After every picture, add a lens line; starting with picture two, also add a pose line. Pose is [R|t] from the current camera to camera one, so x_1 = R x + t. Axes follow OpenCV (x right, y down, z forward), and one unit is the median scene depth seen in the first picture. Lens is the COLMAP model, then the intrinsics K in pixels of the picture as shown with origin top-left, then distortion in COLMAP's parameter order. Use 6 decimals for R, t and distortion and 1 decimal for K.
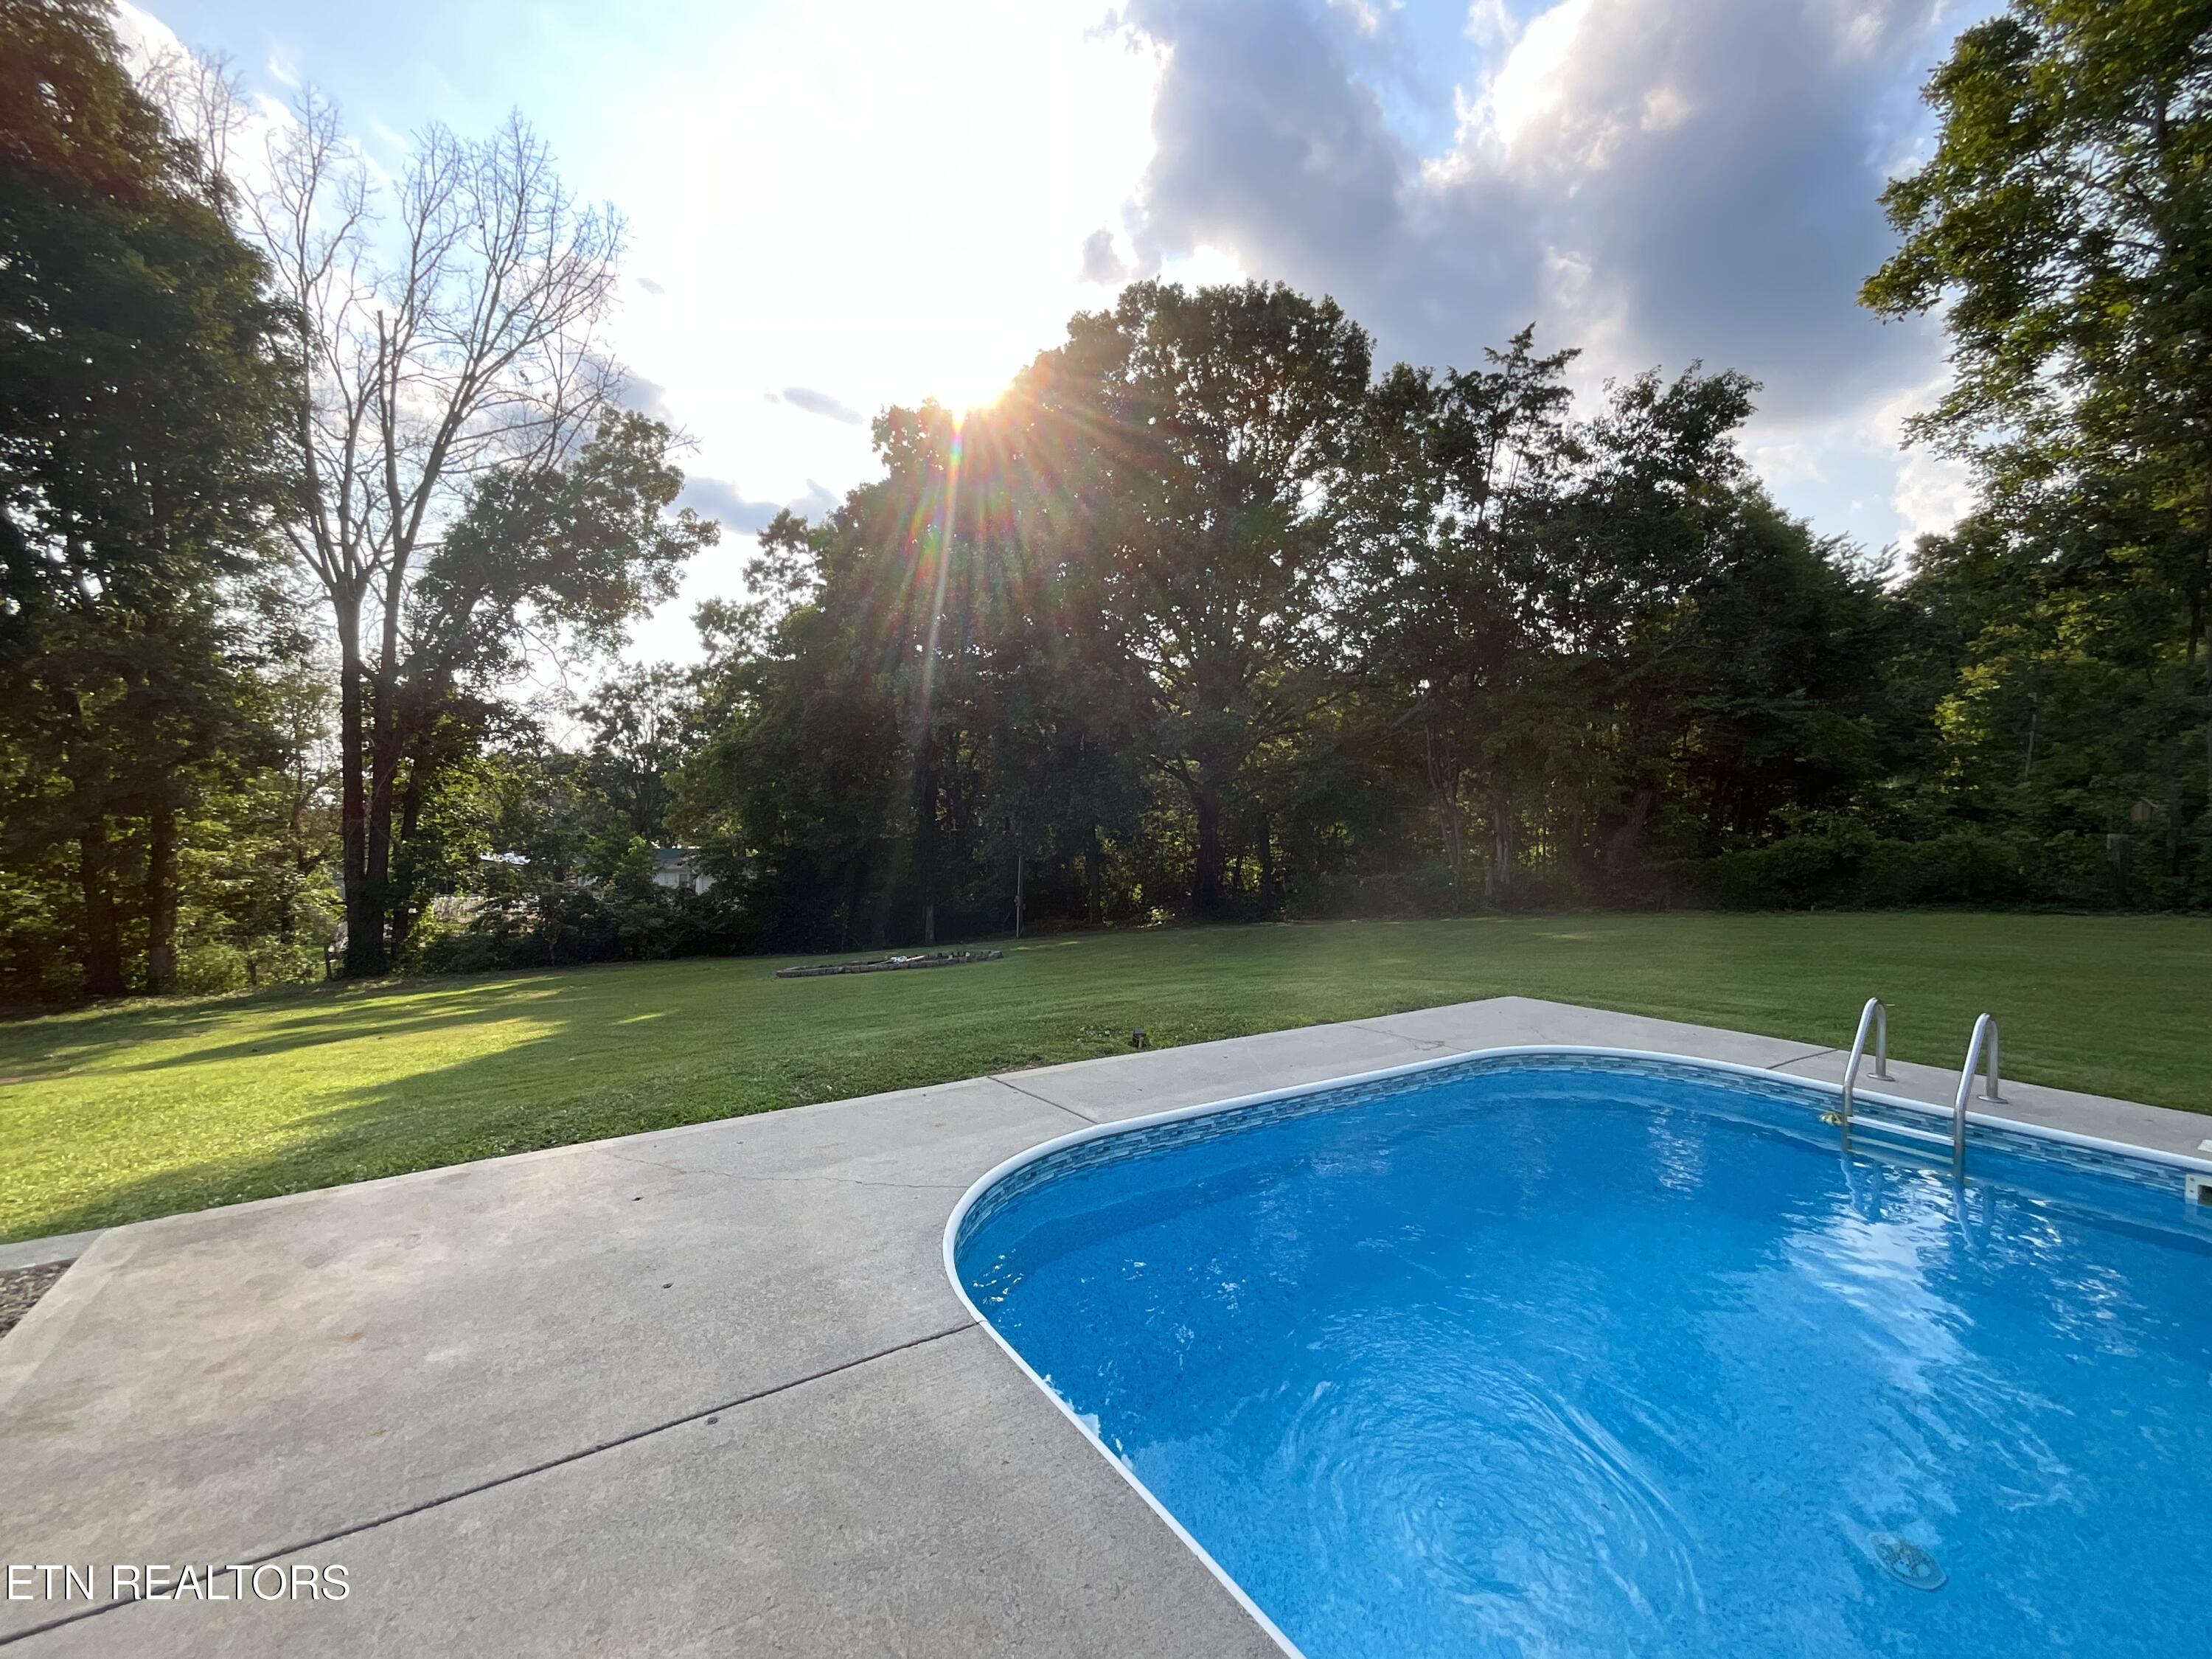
lens RADIAL K [[912.9, 0, 1107.7], [0, 912.9, 834.5], [0, 0, 1]] dist [0.005179, -0.002286]
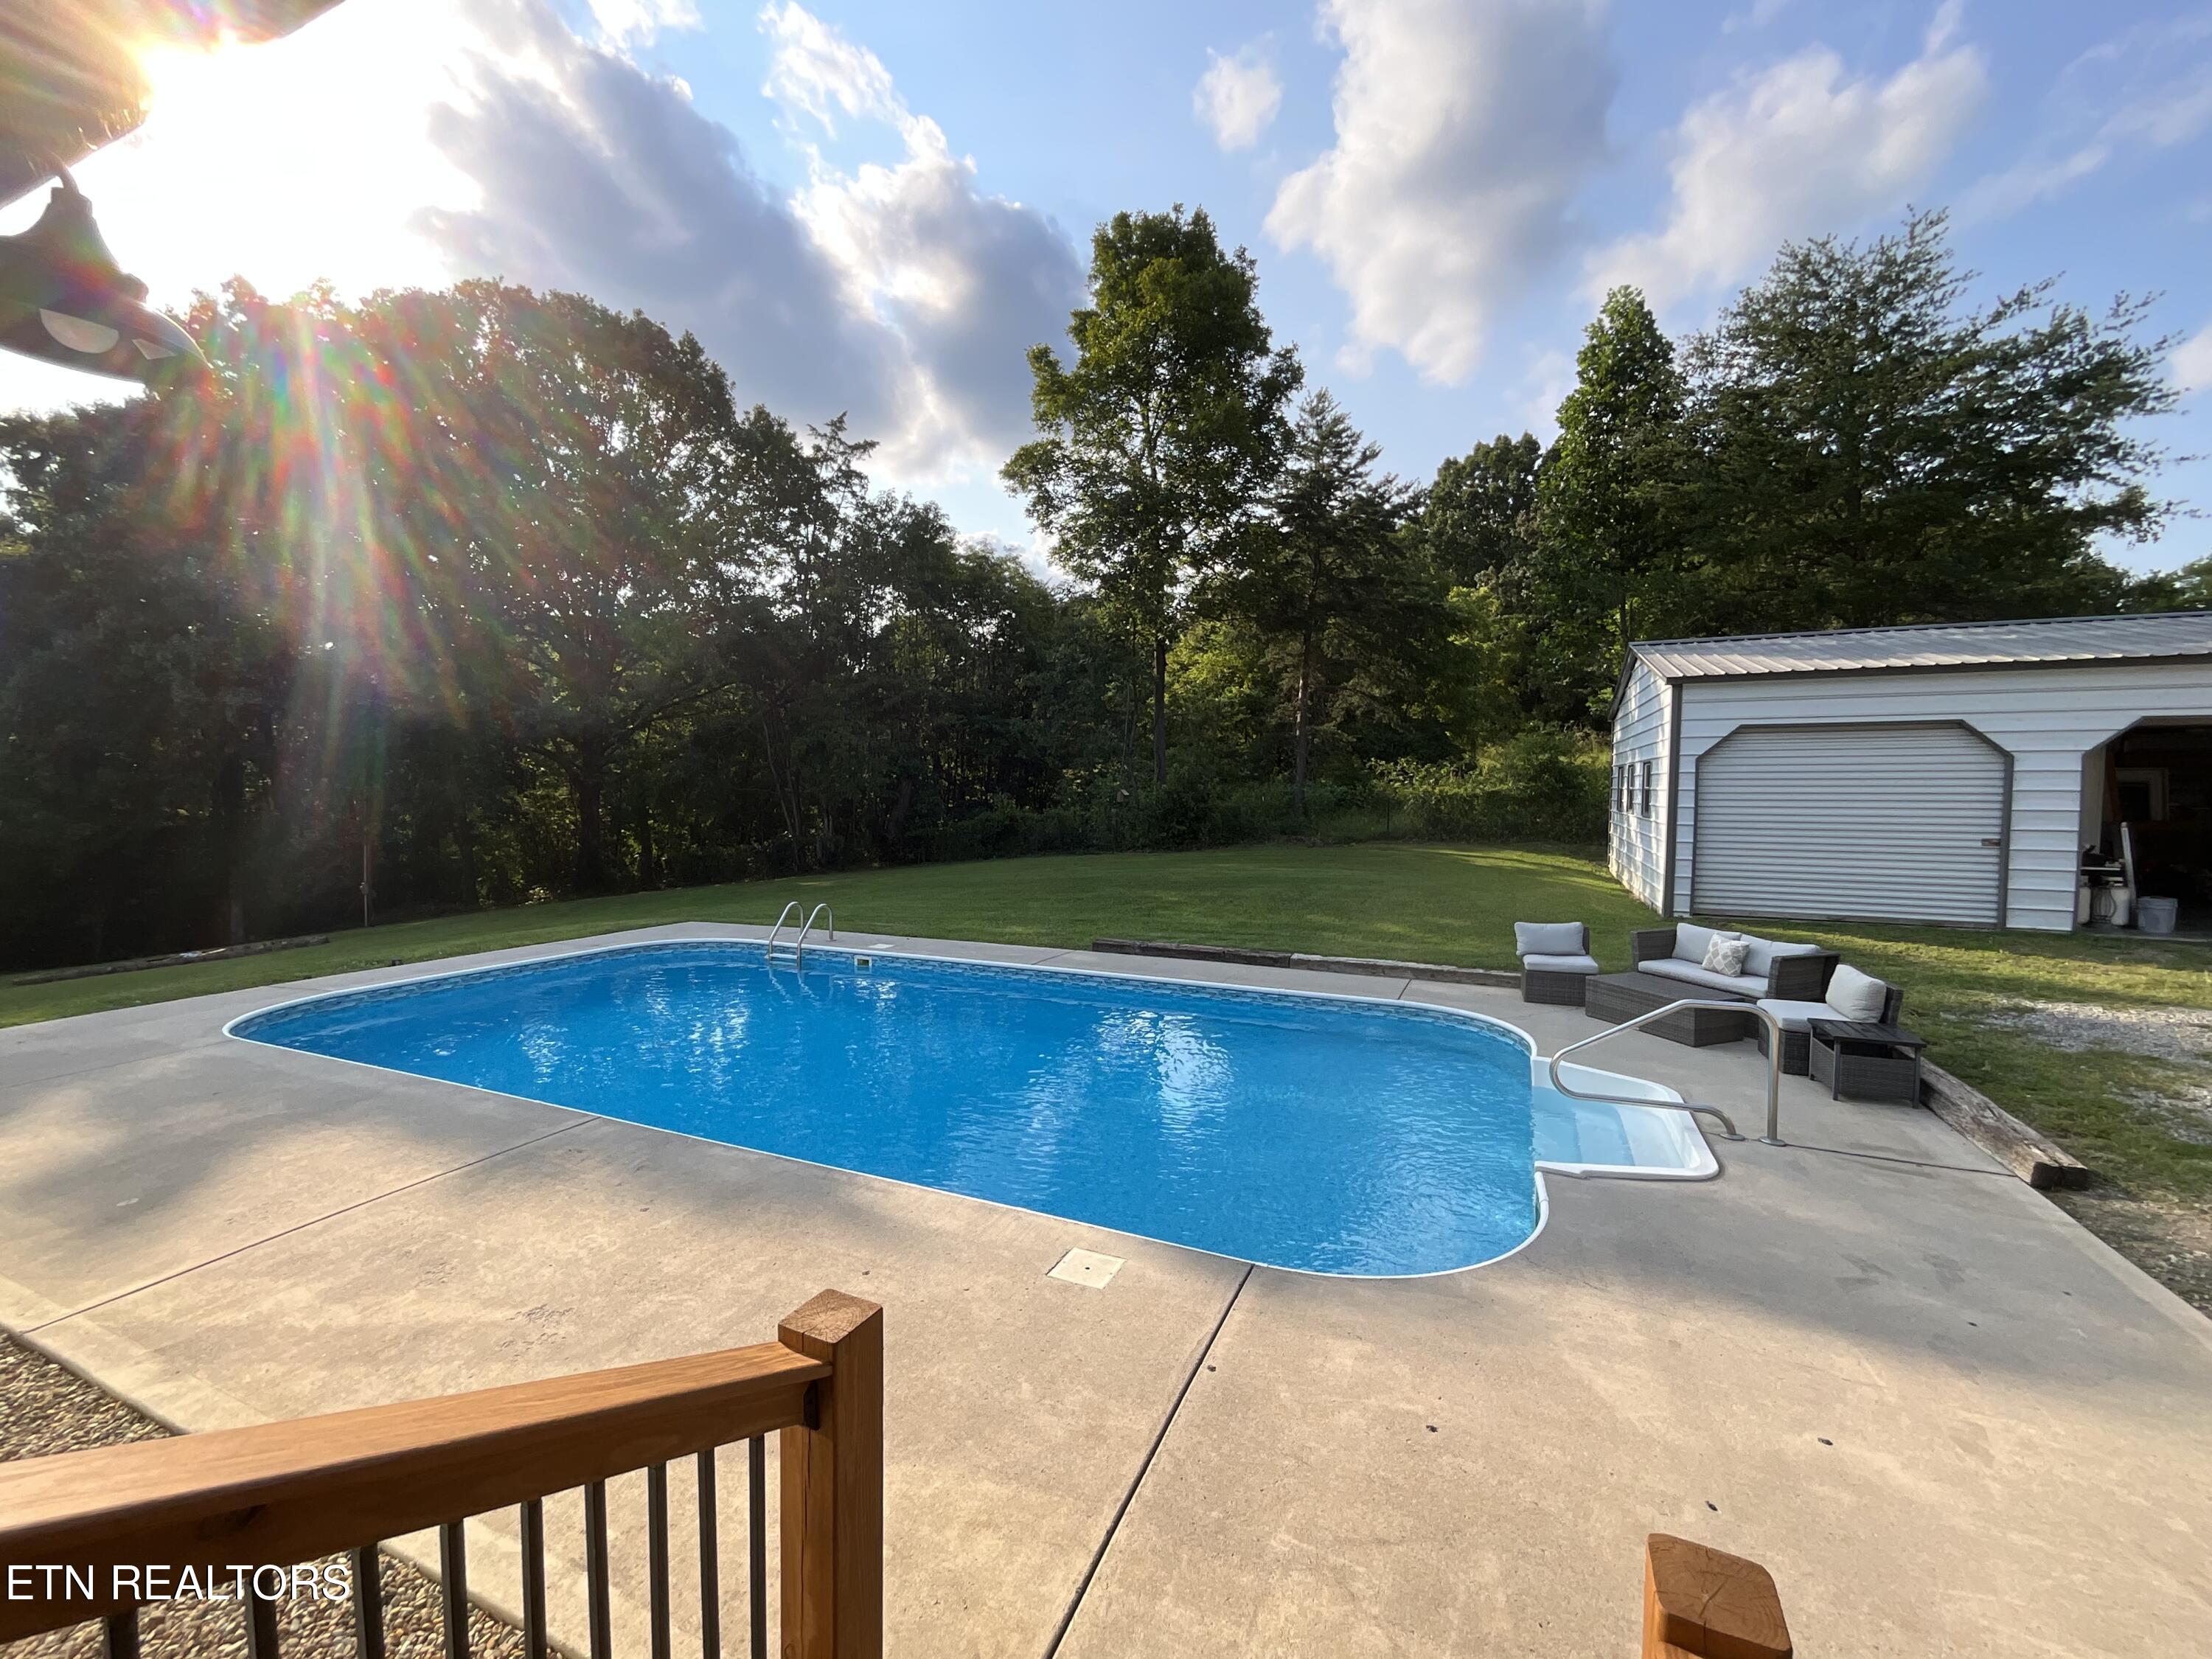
lens RADIAL K [[912.9, 0, 1114.0], [0, 912.9, 833.9], [0, 0, 1]] dist [0.005179, -0.002286]
pose [[0.846801, -0.033304, 0.530866, 0.079598], [0.014737, 0.999124, 0.039173, -0.012350], [-0.531705, -0.025349, 0.846550, -0.288104]]
